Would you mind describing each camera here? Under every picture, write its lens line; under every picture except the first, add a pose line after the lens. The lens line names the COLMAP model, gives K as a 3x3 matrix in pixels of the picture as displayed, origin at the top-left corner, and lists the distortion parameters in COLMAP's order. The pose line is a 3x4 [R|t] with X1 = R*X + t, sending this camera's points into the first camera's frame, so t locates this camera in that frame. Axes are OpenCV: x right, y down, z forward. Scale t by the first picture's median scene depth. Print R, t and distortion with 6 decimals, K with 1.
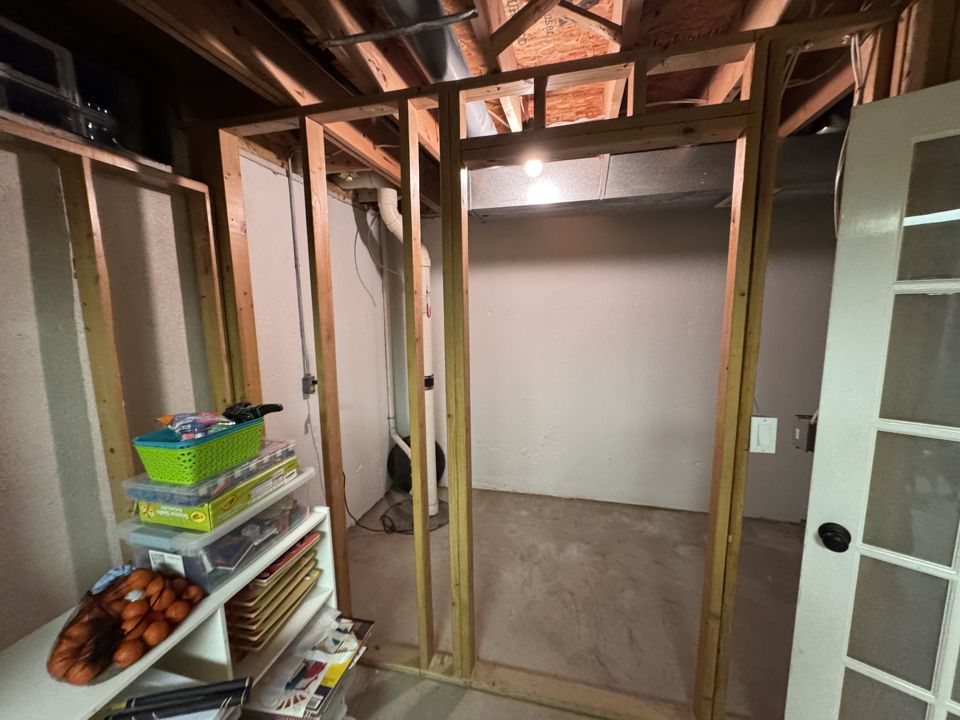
lens RADIAL K [[383.5, 0, 481.1], [0, 383.5, 358.9], [0, 0, 1]] dist [-0.004991, 0.000893]
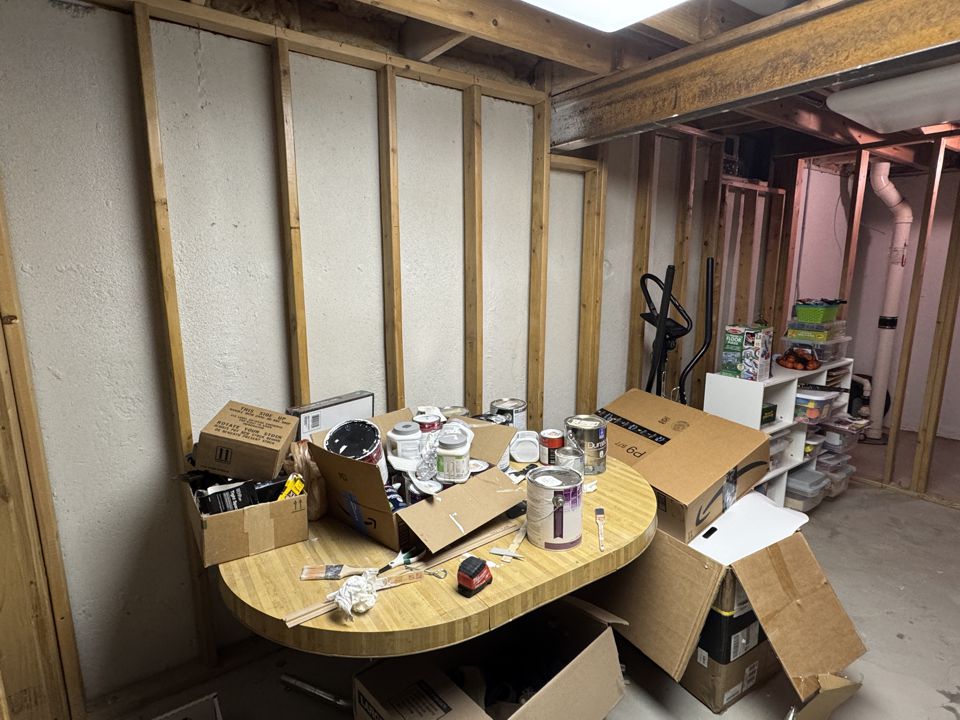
lens RADIAL K [[519.9, 0, 480.6], [0, 519.9, 357.0], [0, 0, 1]] dist [0.002965, 0.000580]
pose [[0.768859, 0.129673, -0.626131, -0.158747], [-0.098165, 0.991550, 0.084810, 0.272581], [0.631838, -0.003743, 0.775092, -1.818991]]
